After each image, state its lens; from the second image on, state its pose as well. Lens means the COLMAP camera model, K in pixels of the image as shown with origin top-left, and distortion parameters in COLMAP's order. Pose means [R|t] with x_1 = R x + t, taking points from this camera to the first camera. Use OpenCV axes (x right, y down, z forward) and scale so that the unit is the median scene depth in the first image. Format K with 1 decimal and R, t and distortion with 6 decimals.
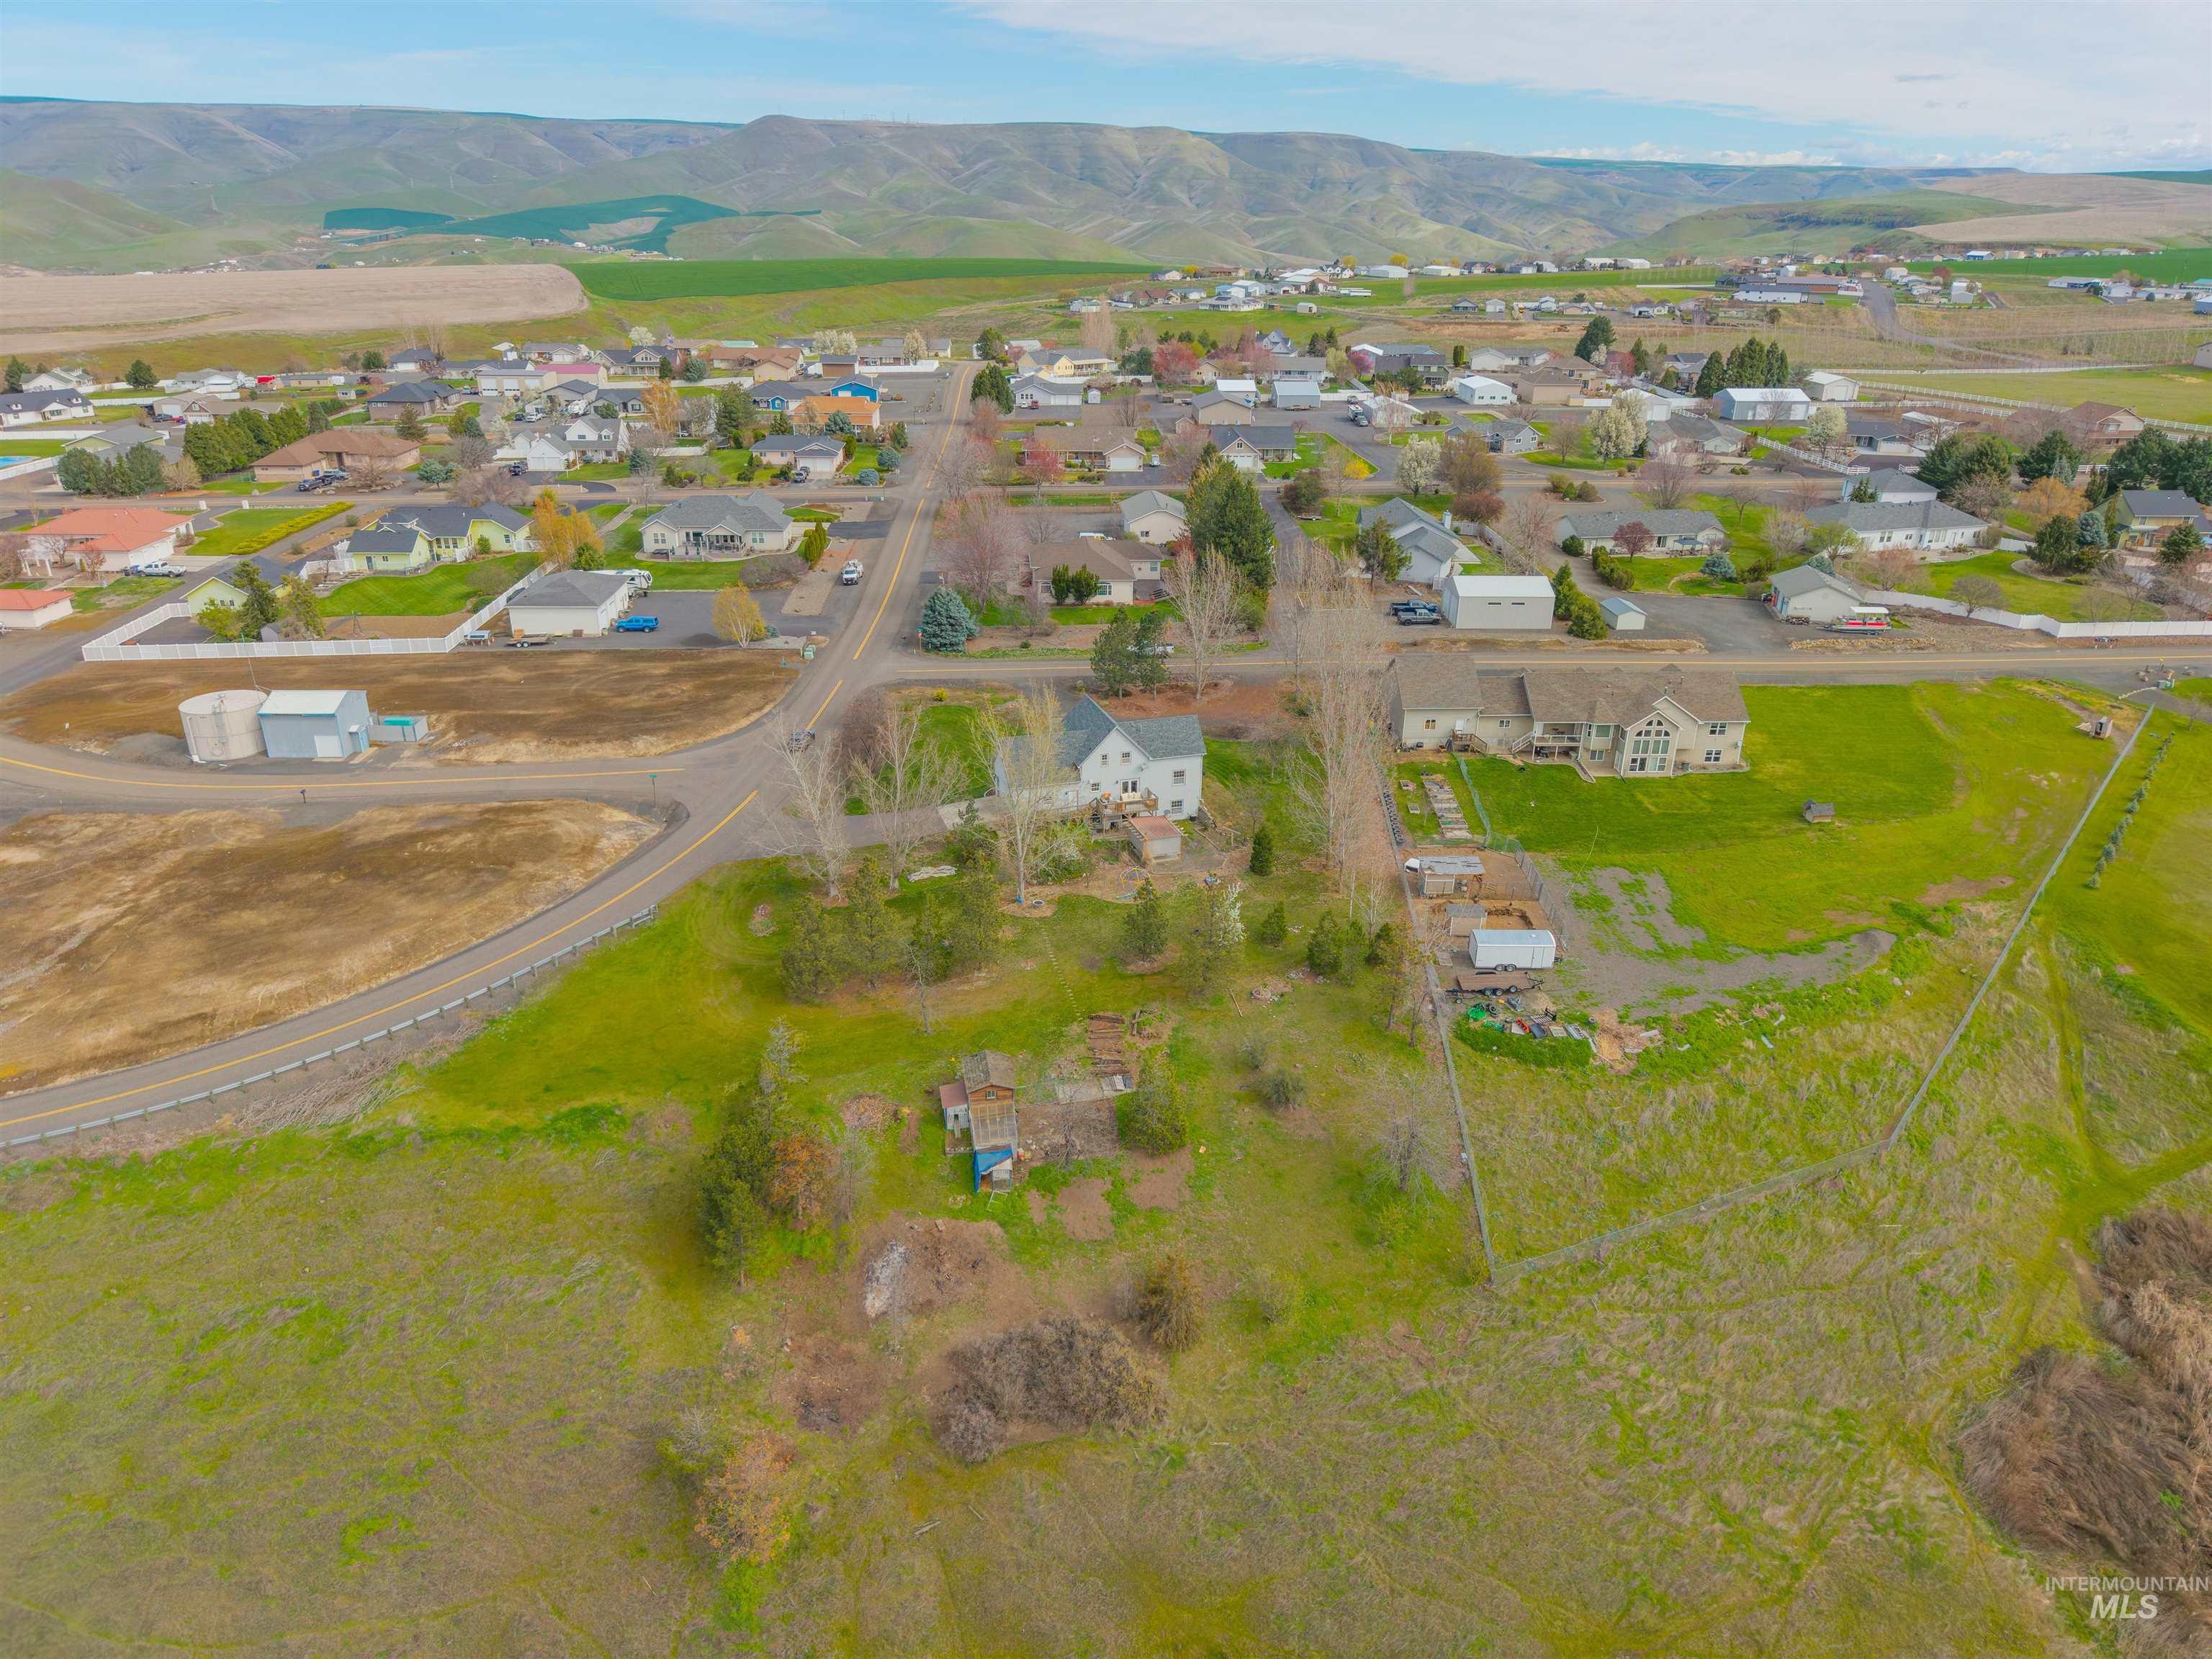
lens RADIAL K [[1488.7, 0, 1105.2], [0, 1488.7, 826.5], [0, 0, 1]] dist [0.022233, -0.020407]
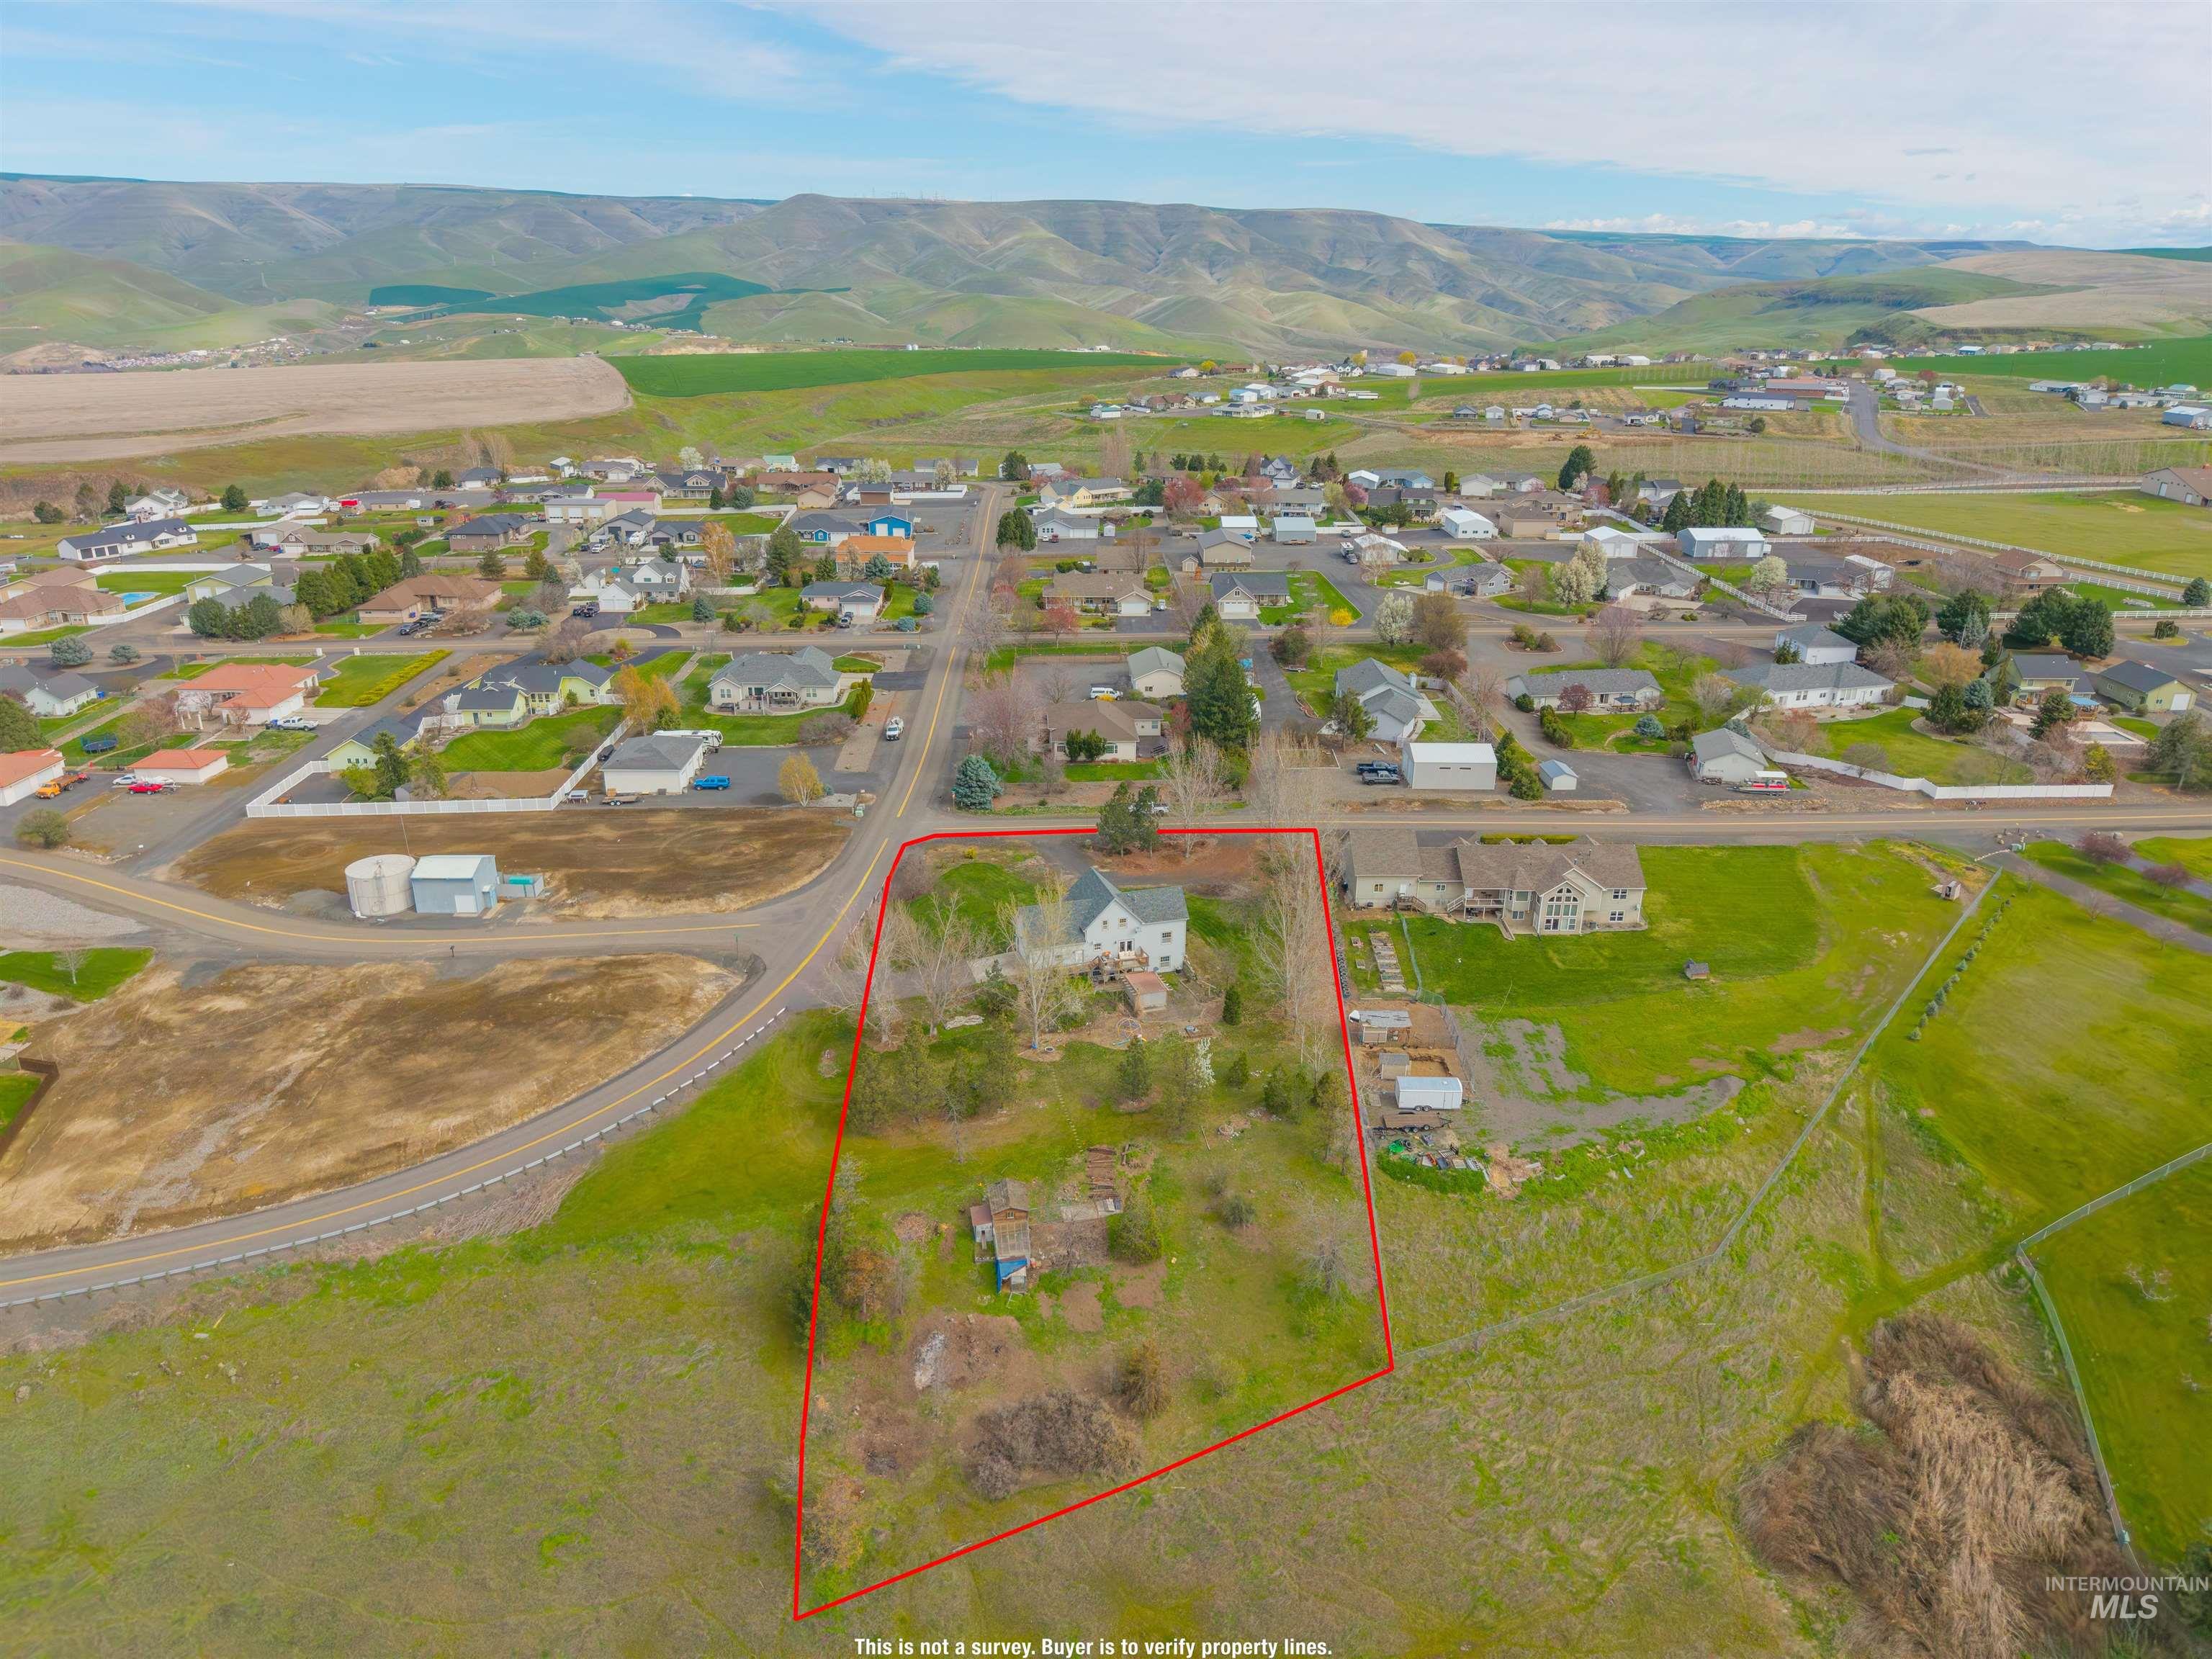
lens RADIAL K [[1488.7, 0, 1102.8], [0, 1488.7, 825.8], [0, 0, 1]] dist [0.022233, -0.020407]
pose [[0.999864, 0.003403, -0.016145, 0.016714], [-0.004041, 0.999204, -0.039697, -0.076668], [0.015997, 0.039757, 0.999081, -0.219626]]
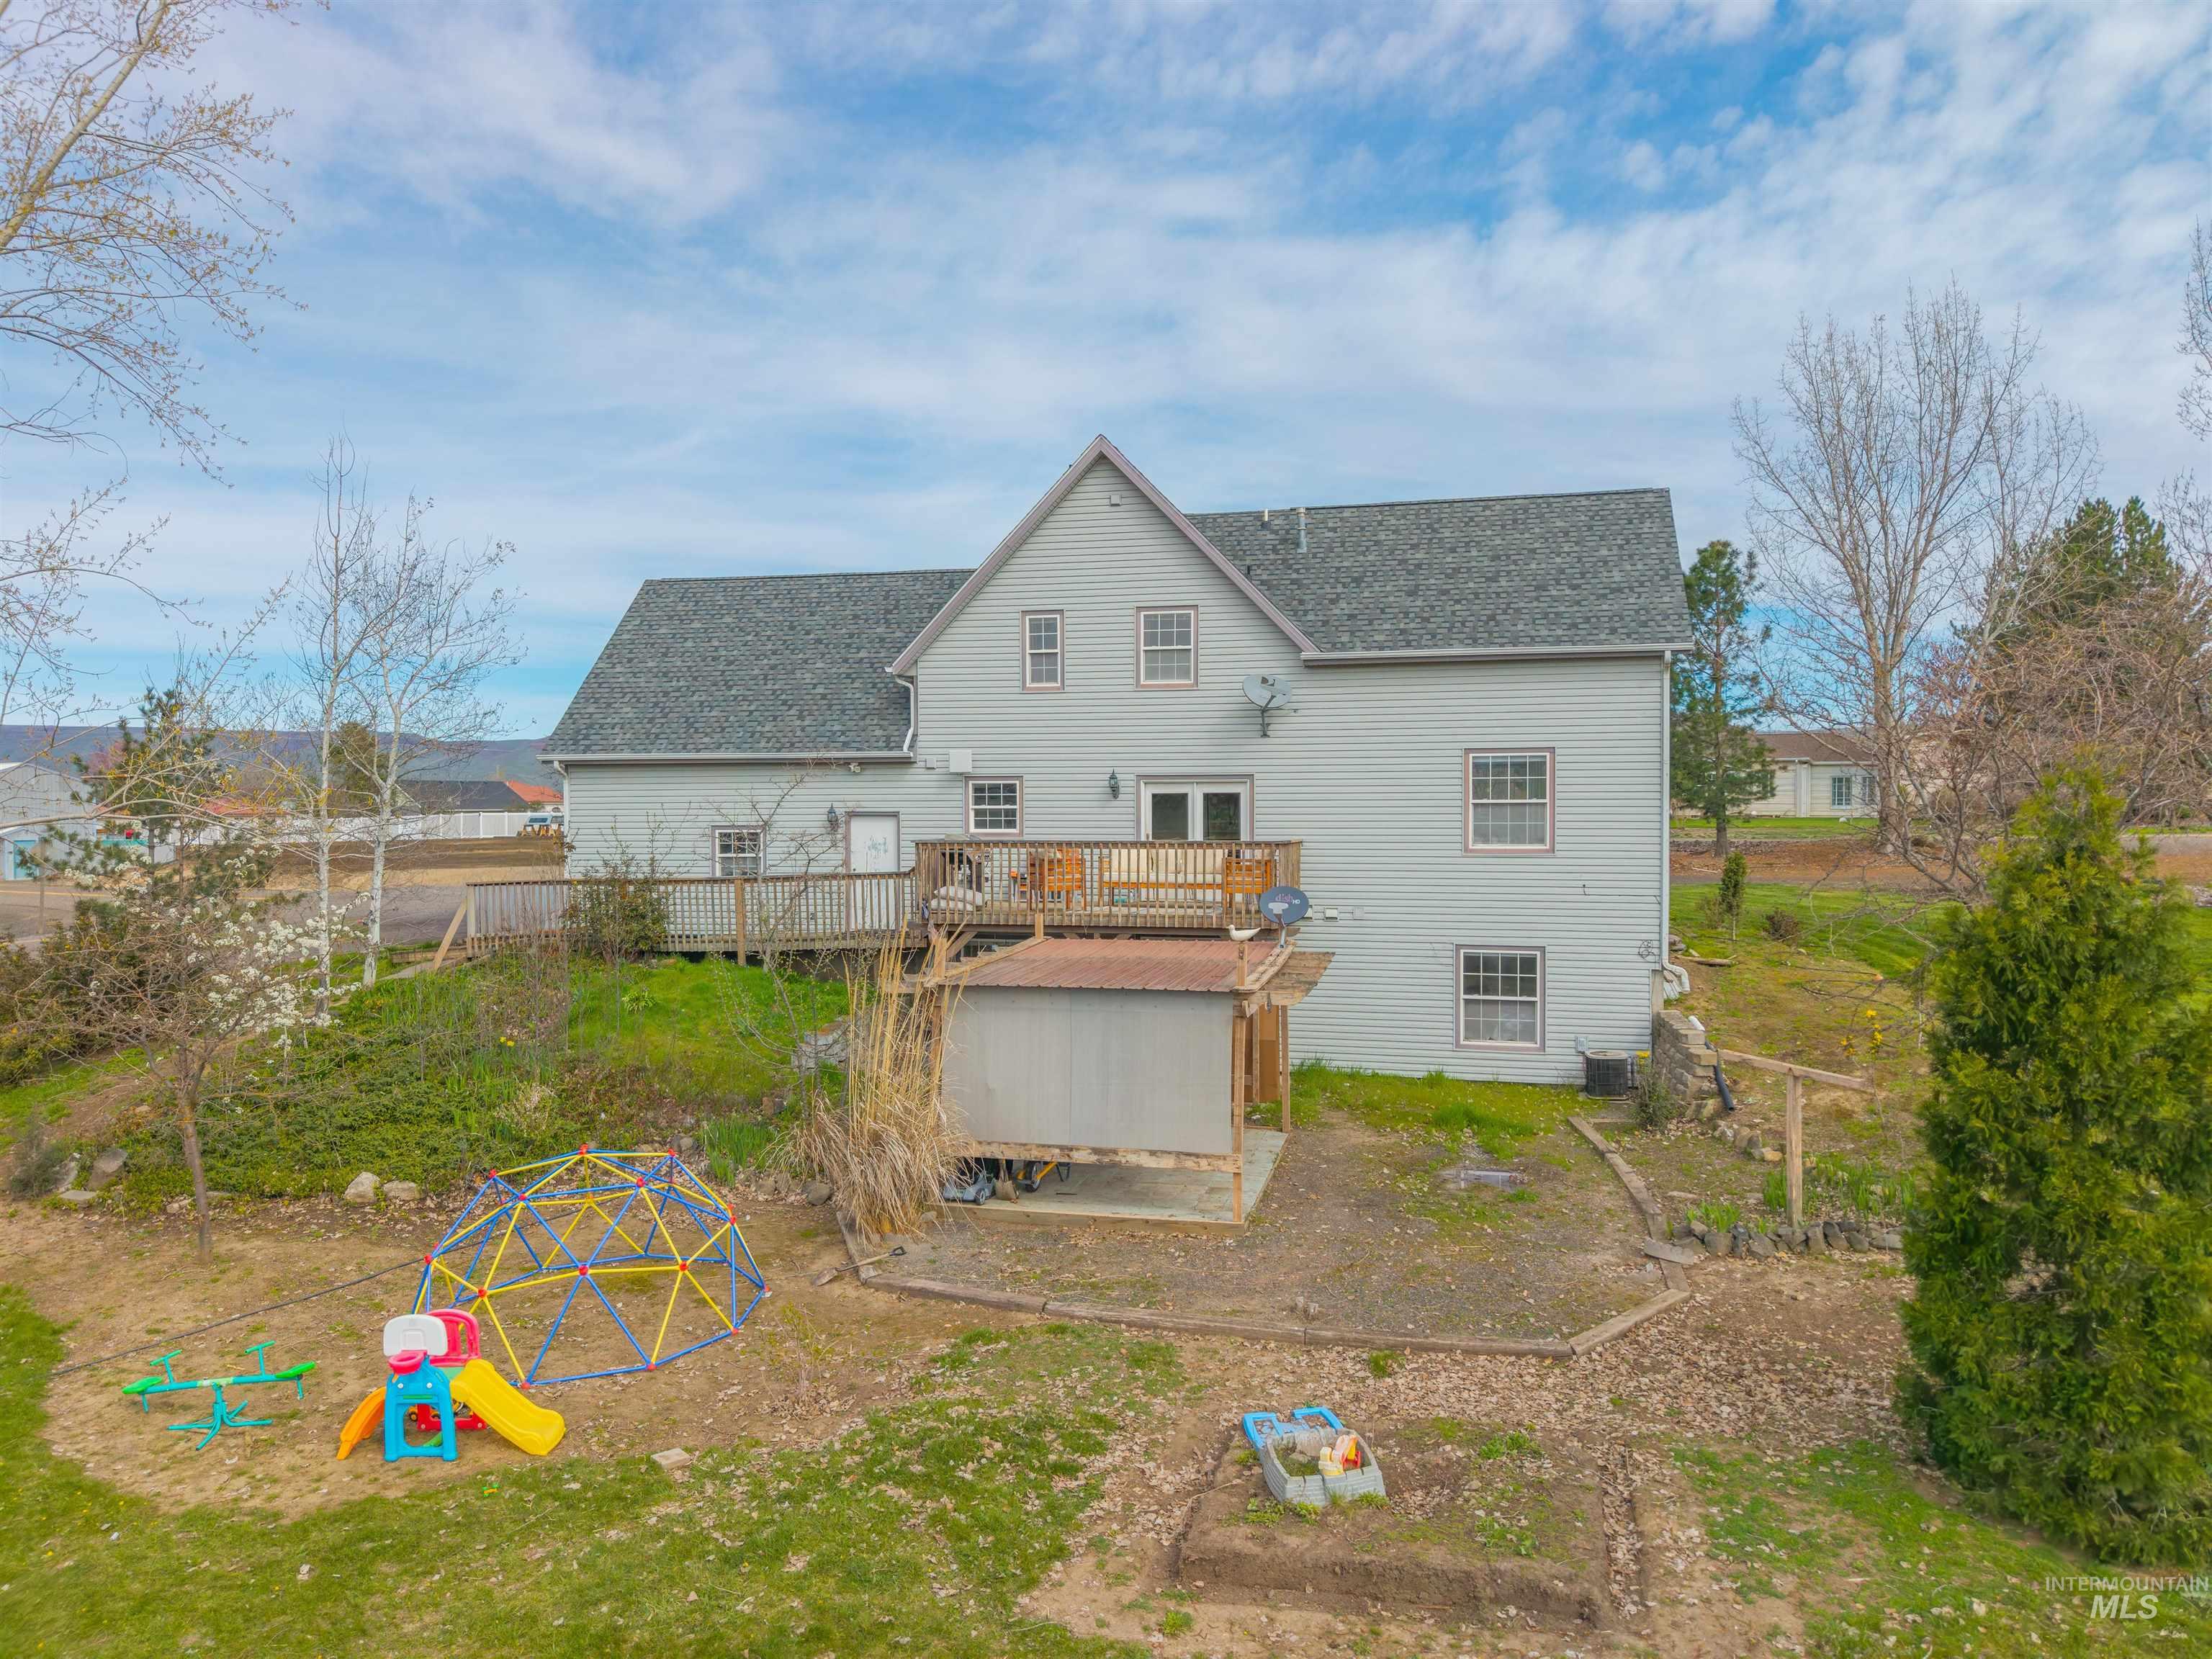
lens RADIAL K [[1488.7, 0, 1100.8], [0, 1488.7, 828.9], [0, 0, 1]] dist [0.022233, -0.020407]
pose [[0.853556, -0.005869, -0.520969, 0.095582], [-0.192670, 0.925494, -0.326098, 0.031284], [0.484067, 0.378718, 0.788829, 0.844999]]
